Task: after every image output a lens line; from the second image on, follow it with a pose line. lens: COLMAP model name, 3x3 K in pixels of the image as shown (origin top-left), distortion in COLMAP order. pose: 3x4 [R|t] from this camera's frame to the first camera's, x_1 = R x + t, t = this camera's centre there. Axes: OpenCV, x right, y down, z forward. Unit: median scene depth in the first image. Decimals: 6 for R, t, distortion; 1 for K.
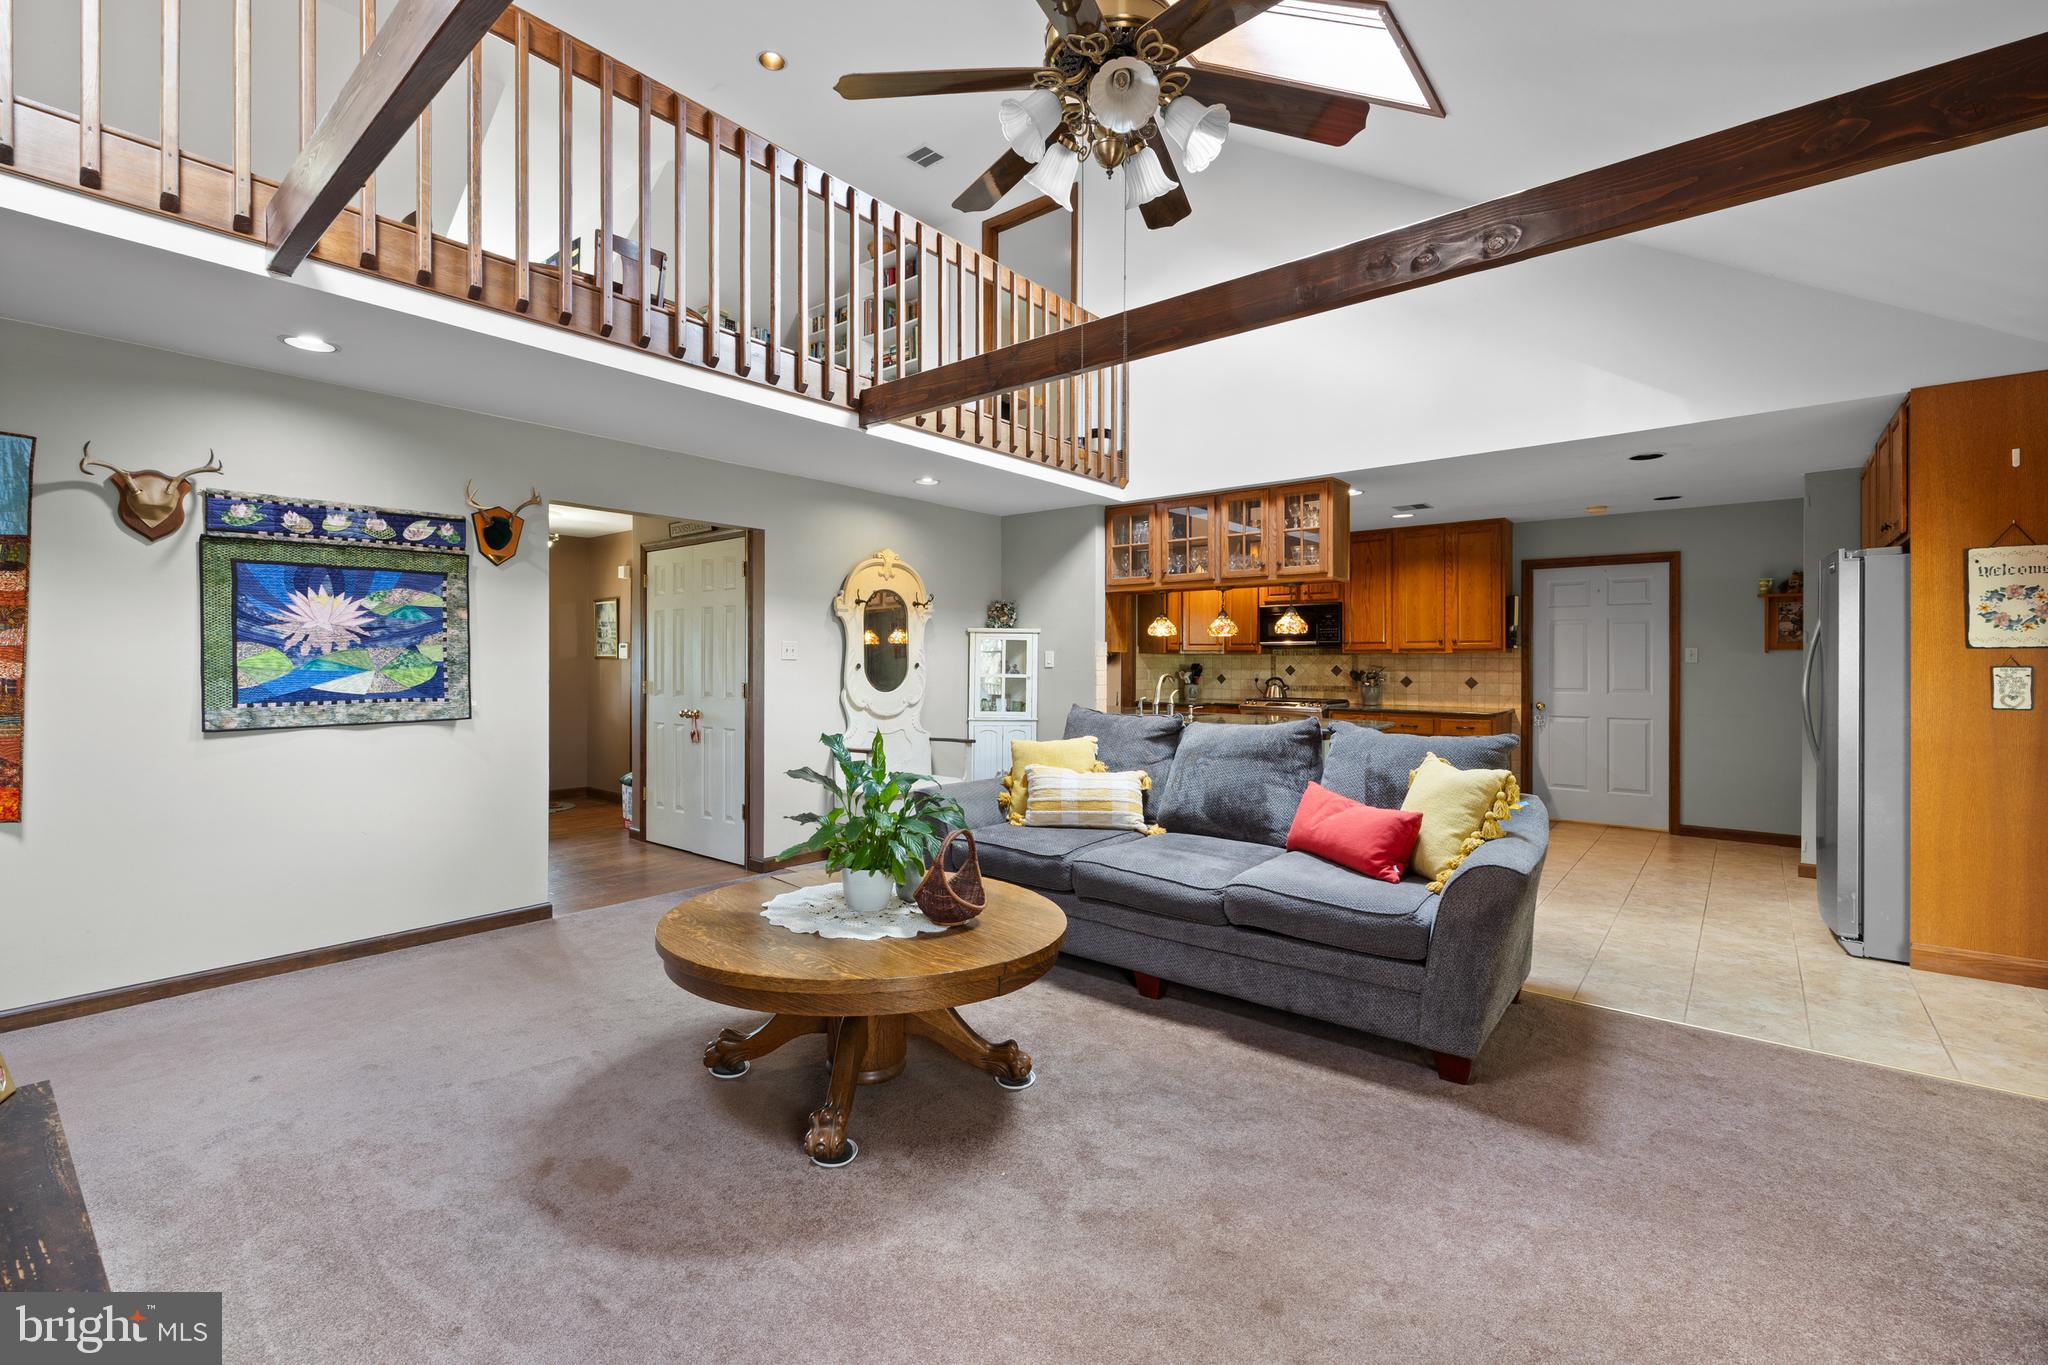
lens RADIAL K [[871.9, 0, 1028.0], [0, 871.9, 674.2], [0, 0, 1]] dist [-0.000633, 0.000028]
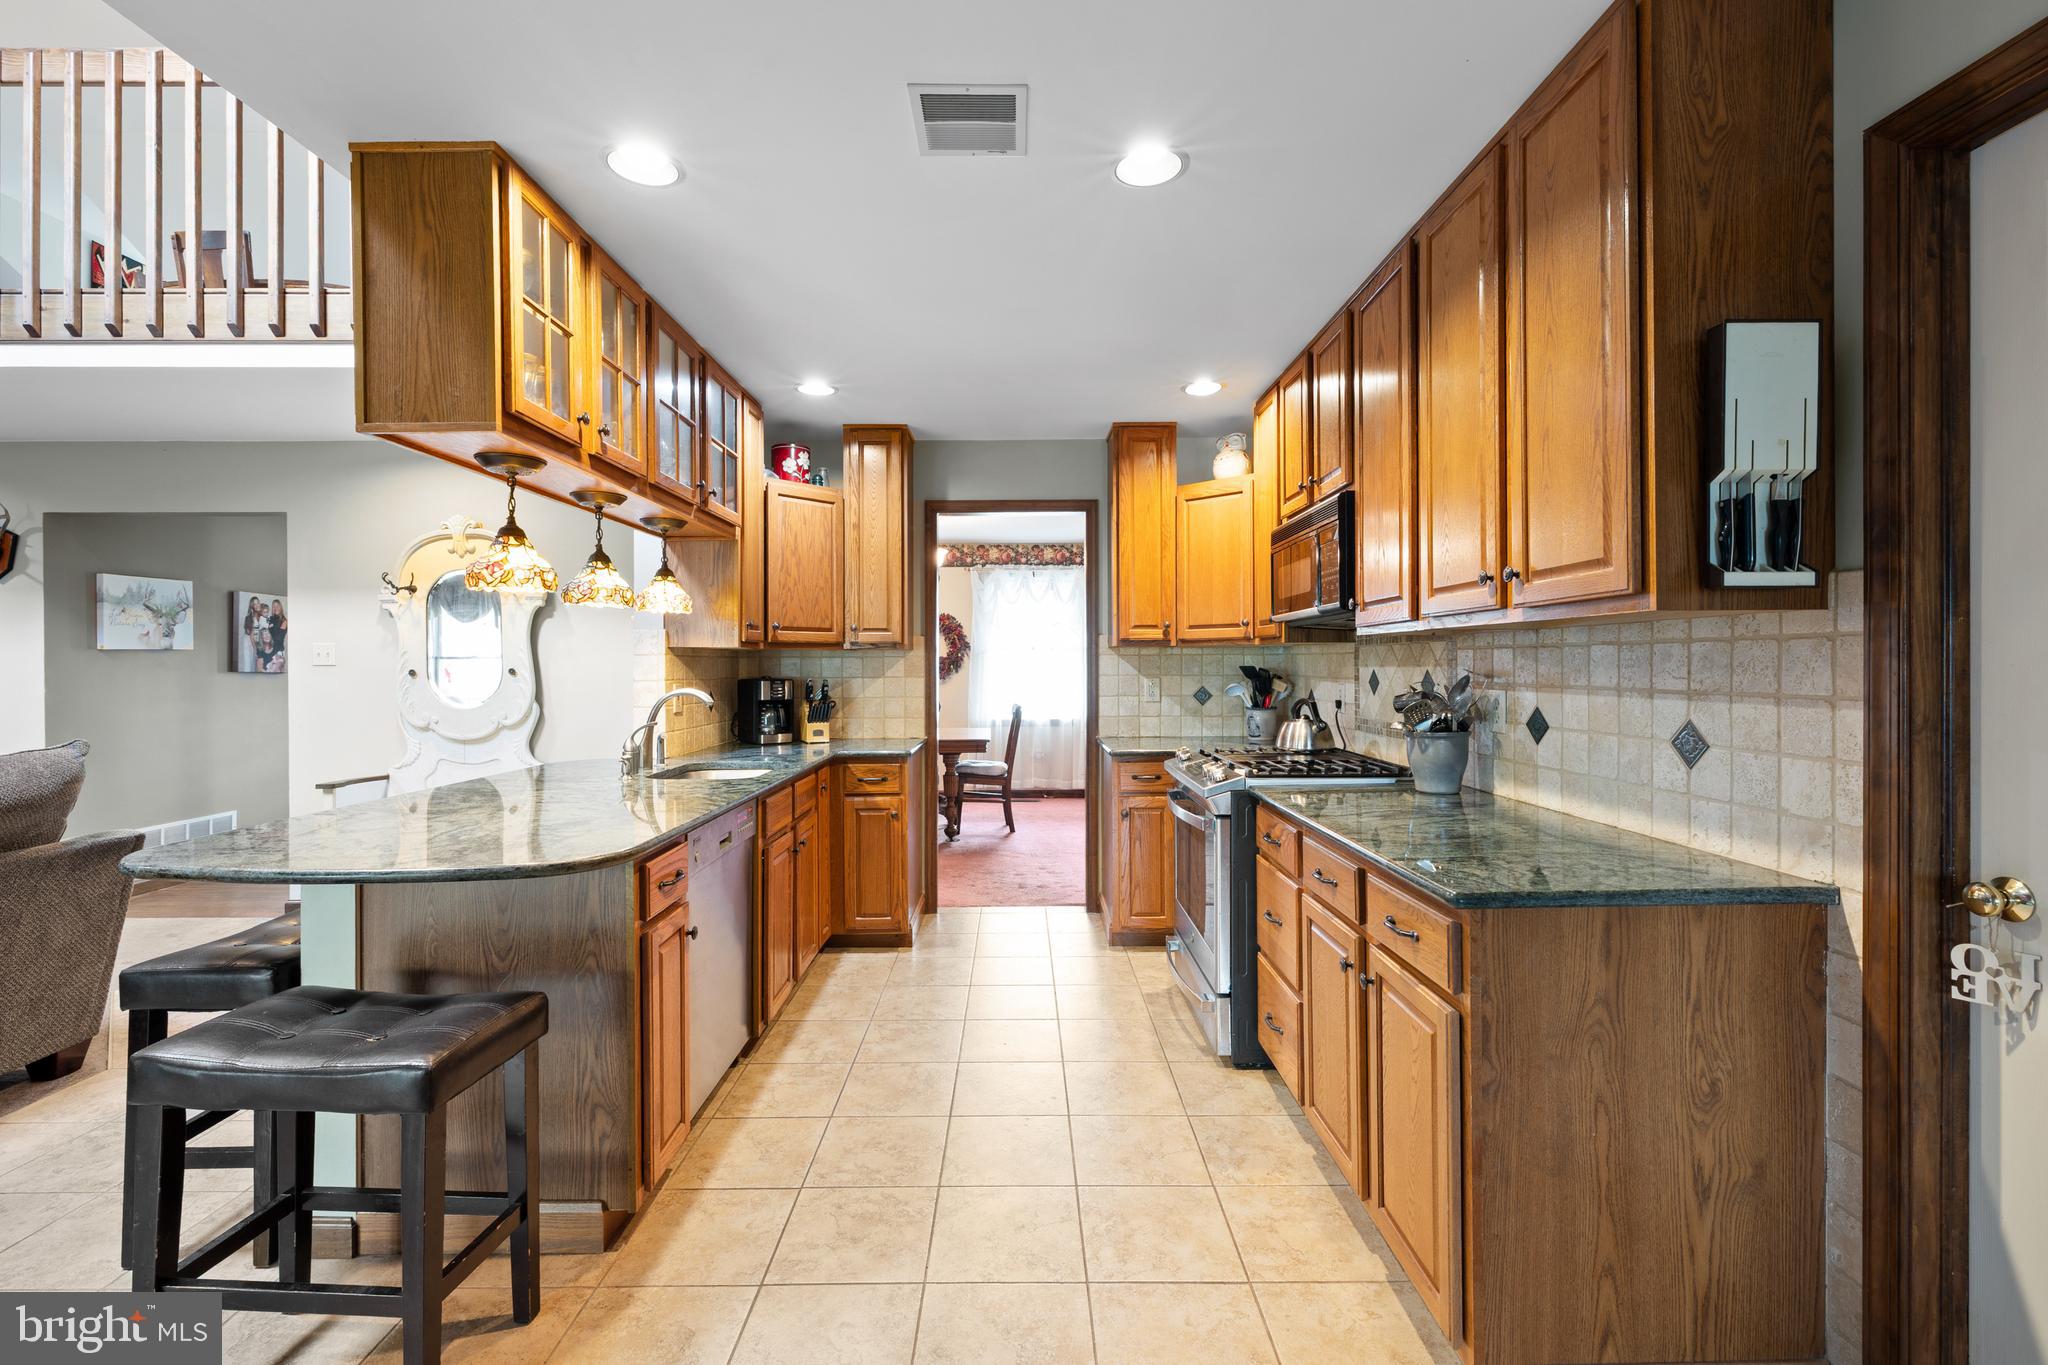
lens RADIAL K [[871.9, 0, 1028.0], [0, 871.9, 674.2], [0, 0, 1]] dist [-0.000633, 0.000028]
pose [[0.653599, 0.003395, -0.756833, 0.584257], [-0.006153, 0.999981, -0.000827, -0.008061], [0.756816, 0.005198, 0.653608, 0.721377]]
